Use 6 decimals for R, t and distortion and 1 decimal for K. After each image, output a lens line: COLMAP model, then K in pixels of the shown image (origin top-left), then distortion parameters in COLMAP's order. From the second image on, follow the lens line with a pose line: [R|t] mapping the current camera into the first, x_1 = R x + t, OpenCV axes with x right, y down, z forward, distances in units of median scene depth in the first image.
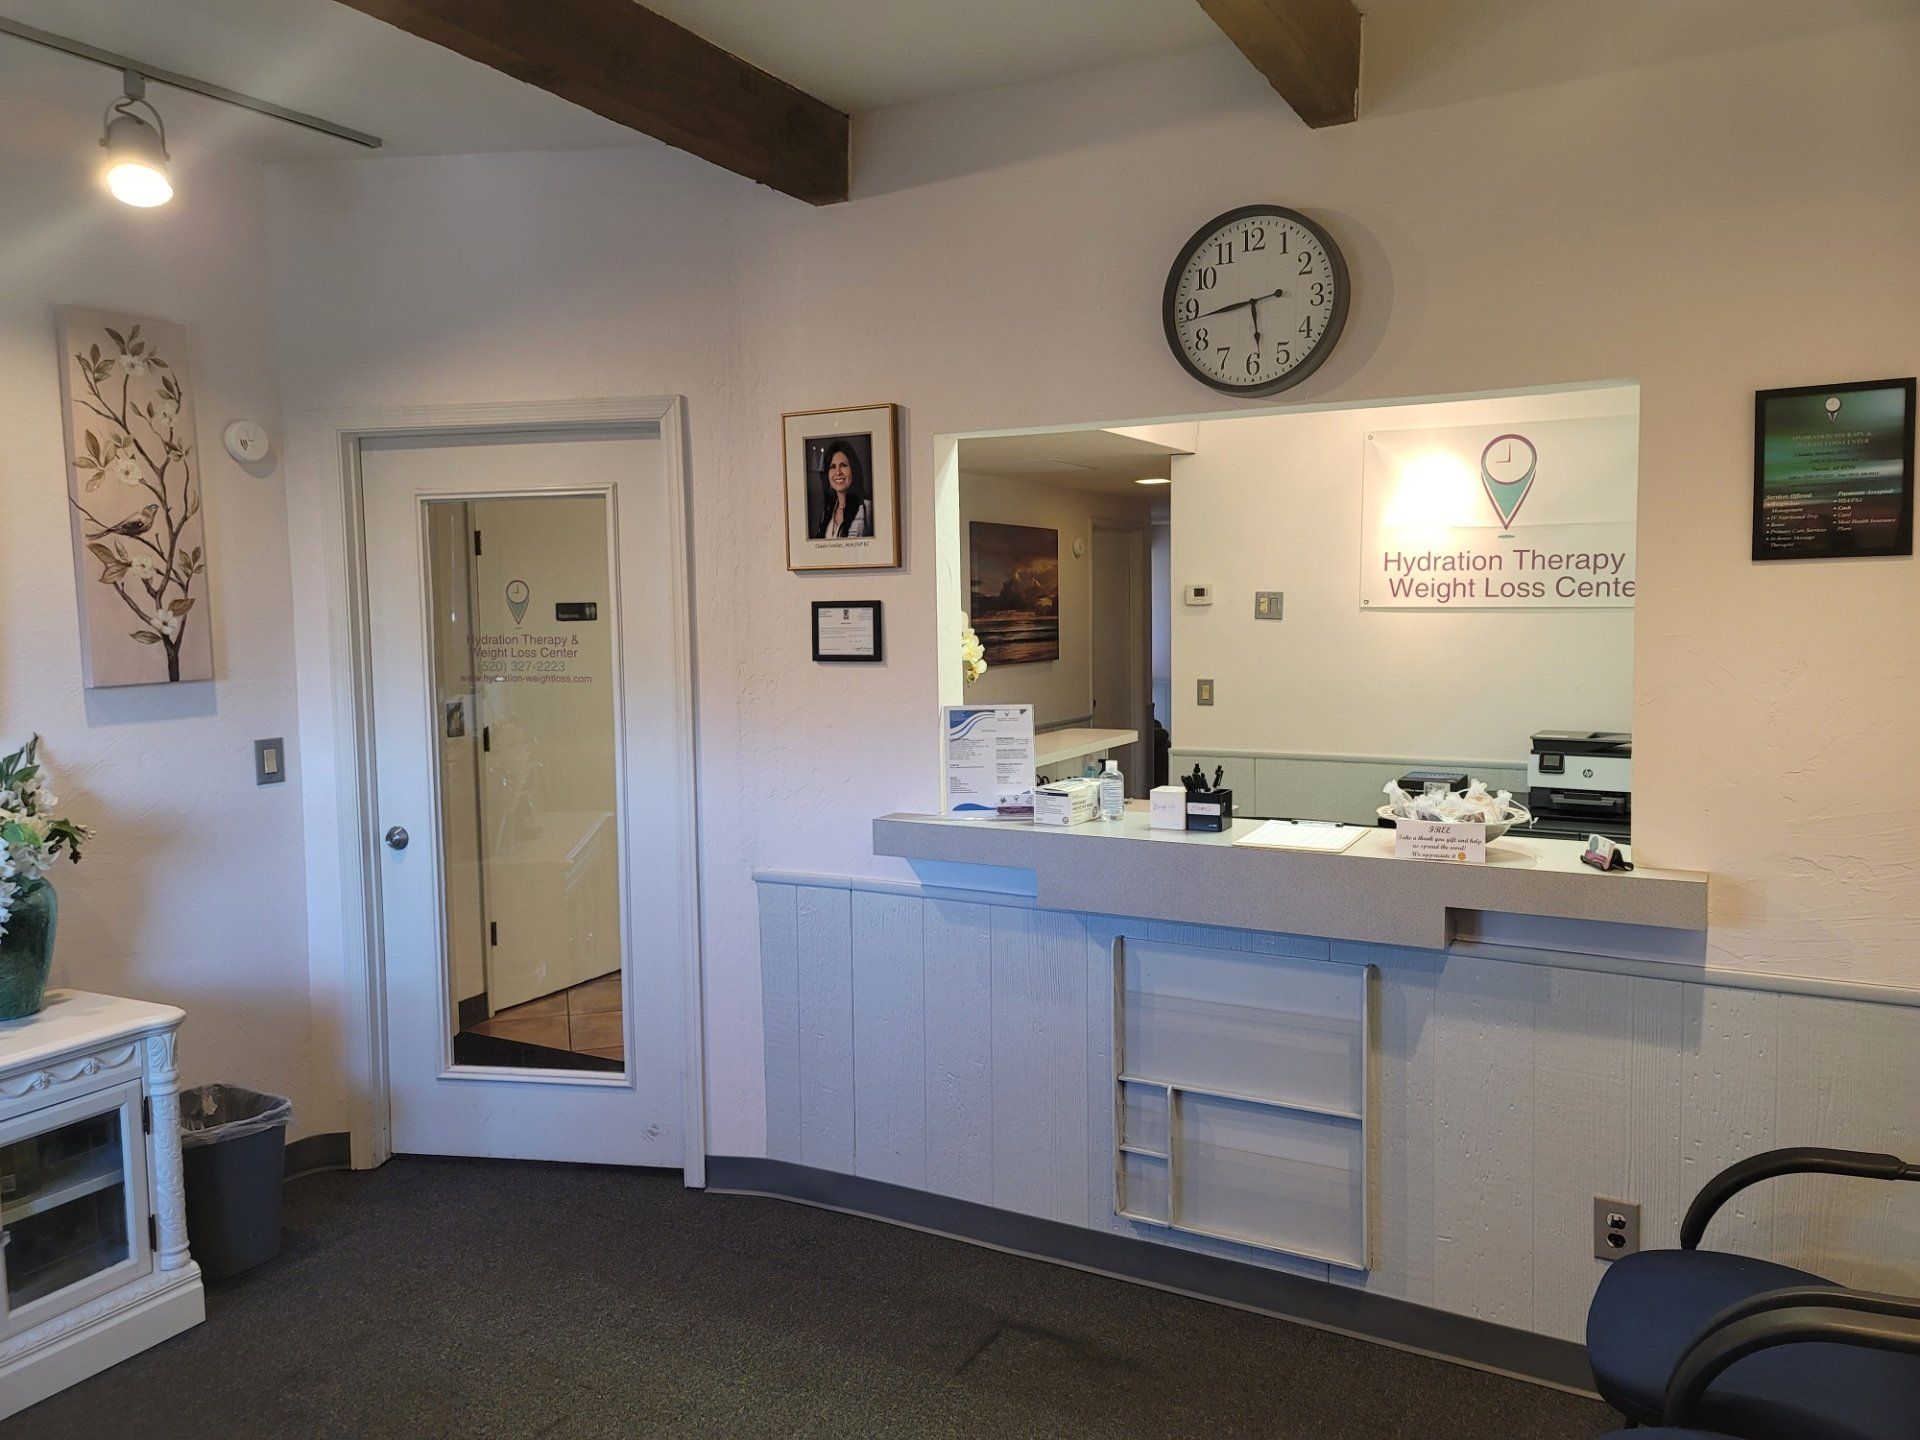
lens RADIAL K [[1392.9, 0, 957.5], [0, 1392.9, 726.3], [0, 0, 1]] dist [0.088317, -0.071293]
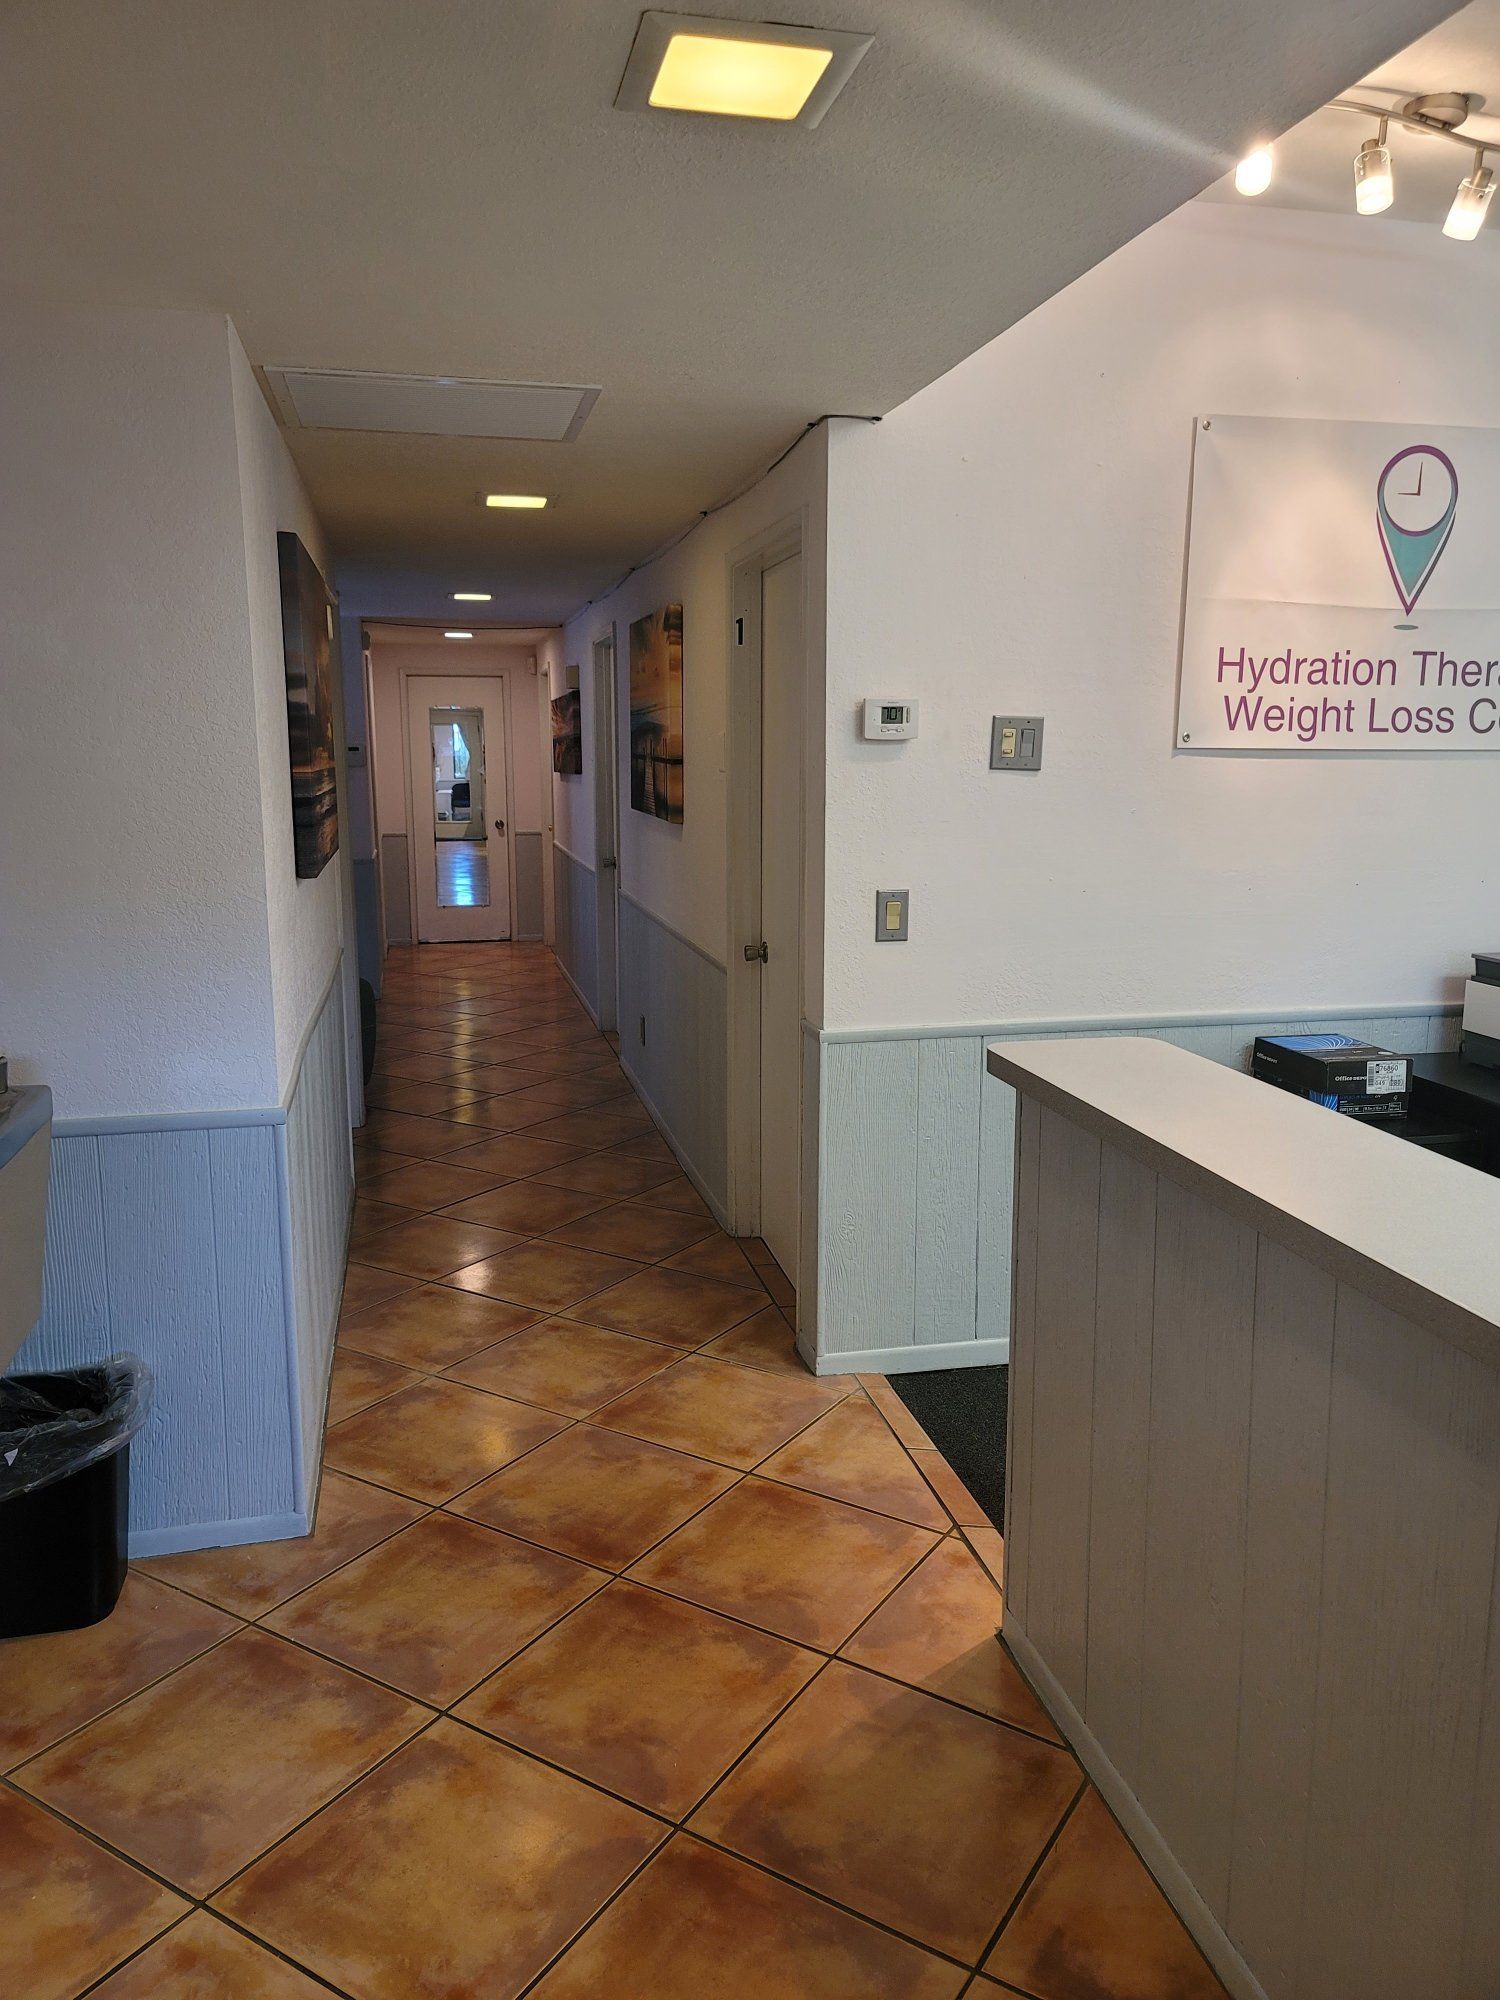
lens RADIAL K [[1450.9, 0, 755.8], [0, 1450.9, 990.9], [0, 0, 1]] dist [0.088317, -0.071293]
pose [[0.745611, -0.098405, 0.659075, -0.367856], [0.048623, 0.994434, 0.093470, -0.086690], [-0.664605, -0.037646, 0.746246, 1.133754]]
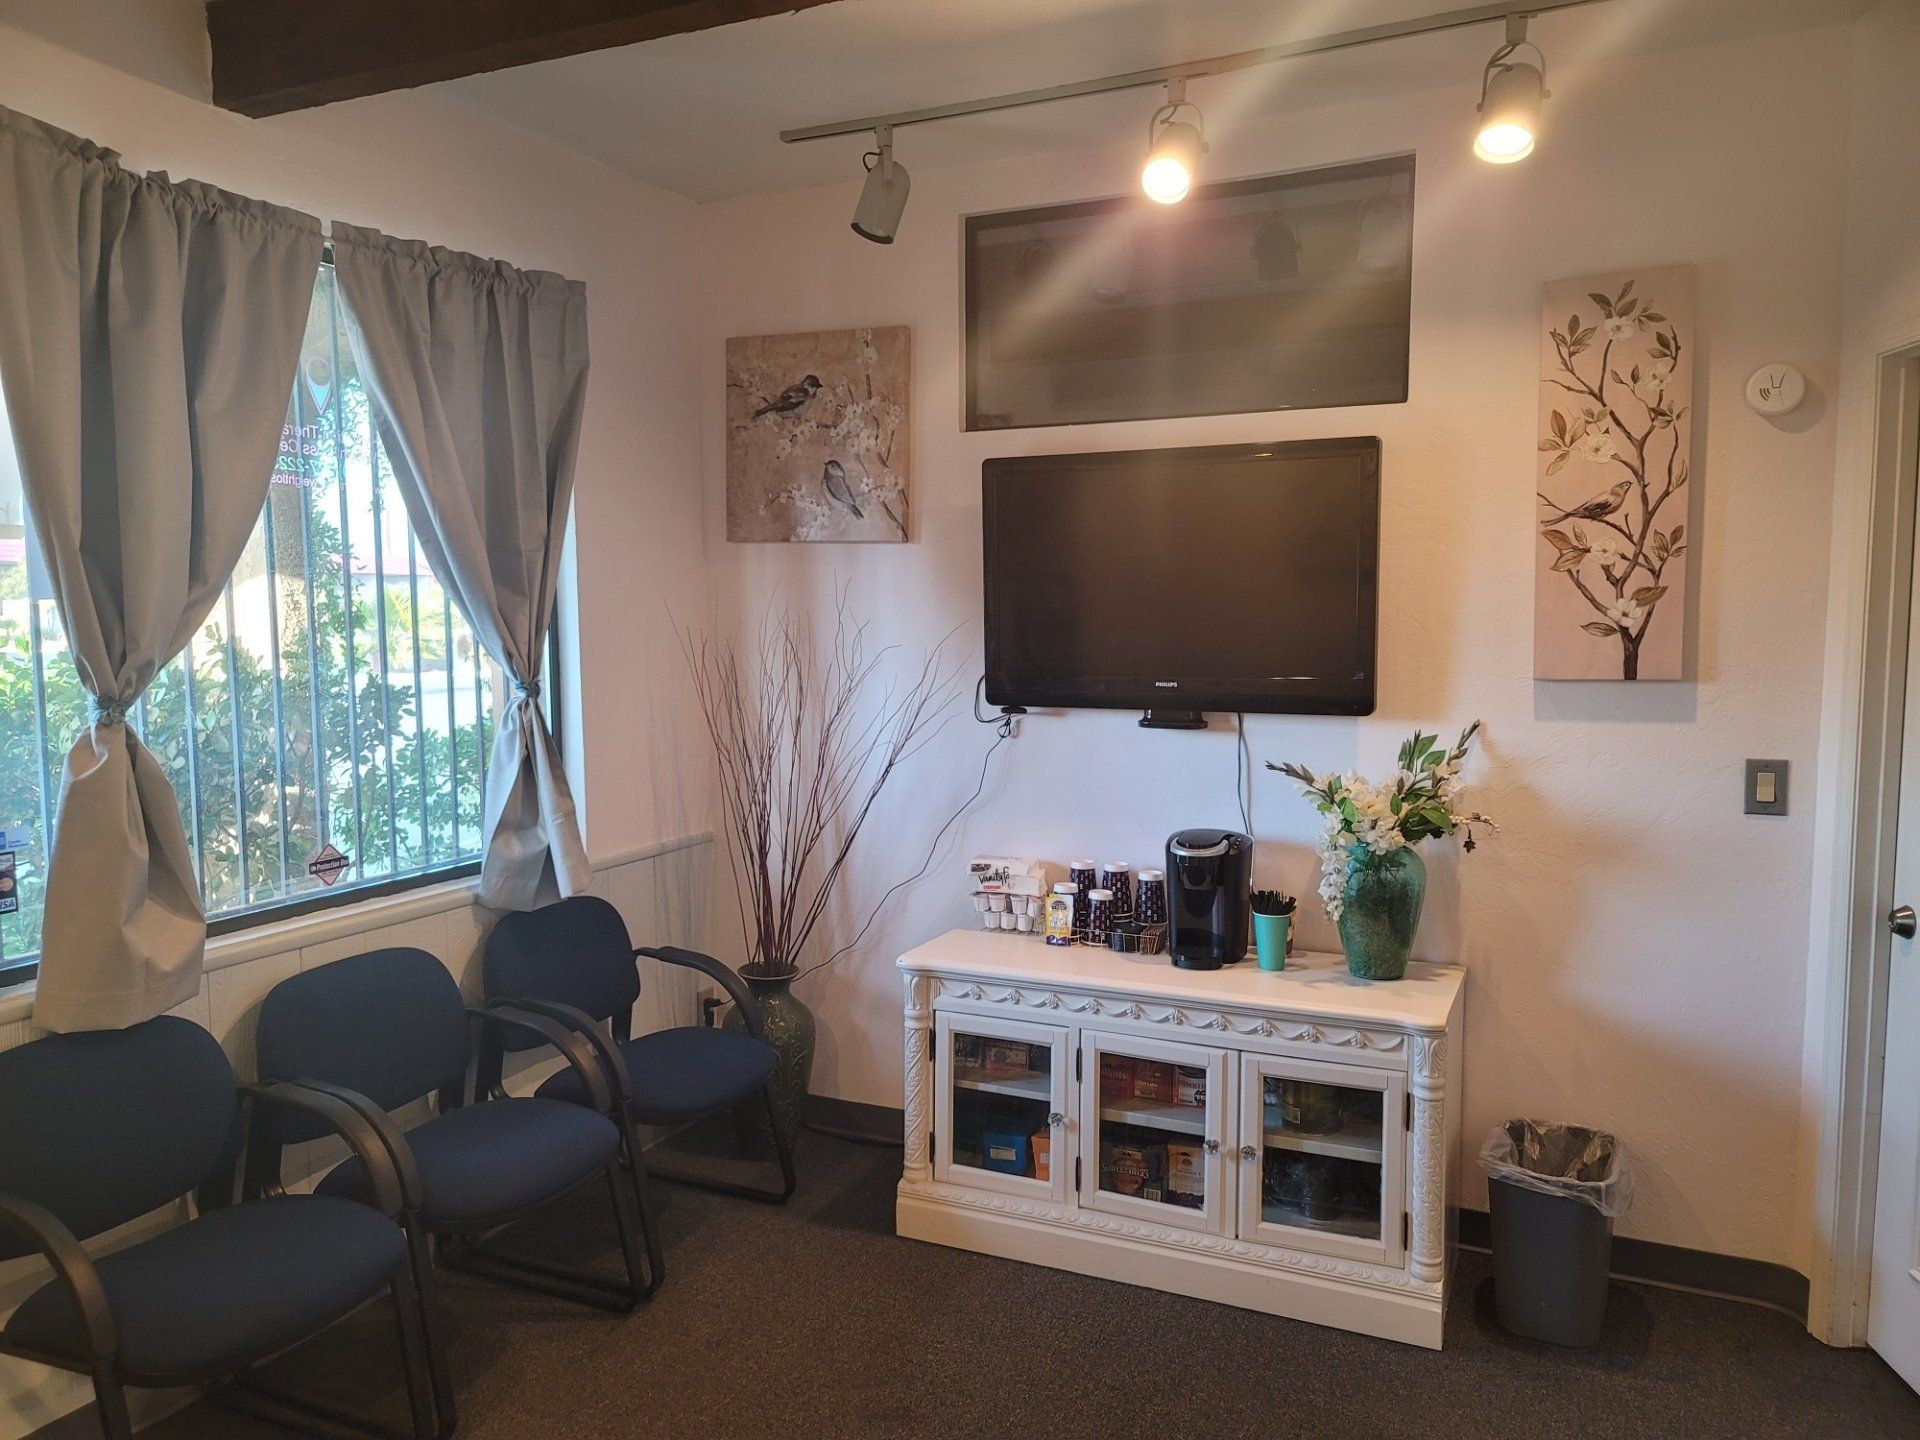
lens RADIAL K [[1392.9, 0, 951.1], [0, 1392.9, 744.4], [0, 0, 1]] dist [0.088317, -0.071293]
pose [[0.065747, 0.113664, -0.991341, 0.307178], [-0.085564, 0.990474, 0.107890, -0.050946], [0.994161, 0.077730, 0.074846, 0.515073]]
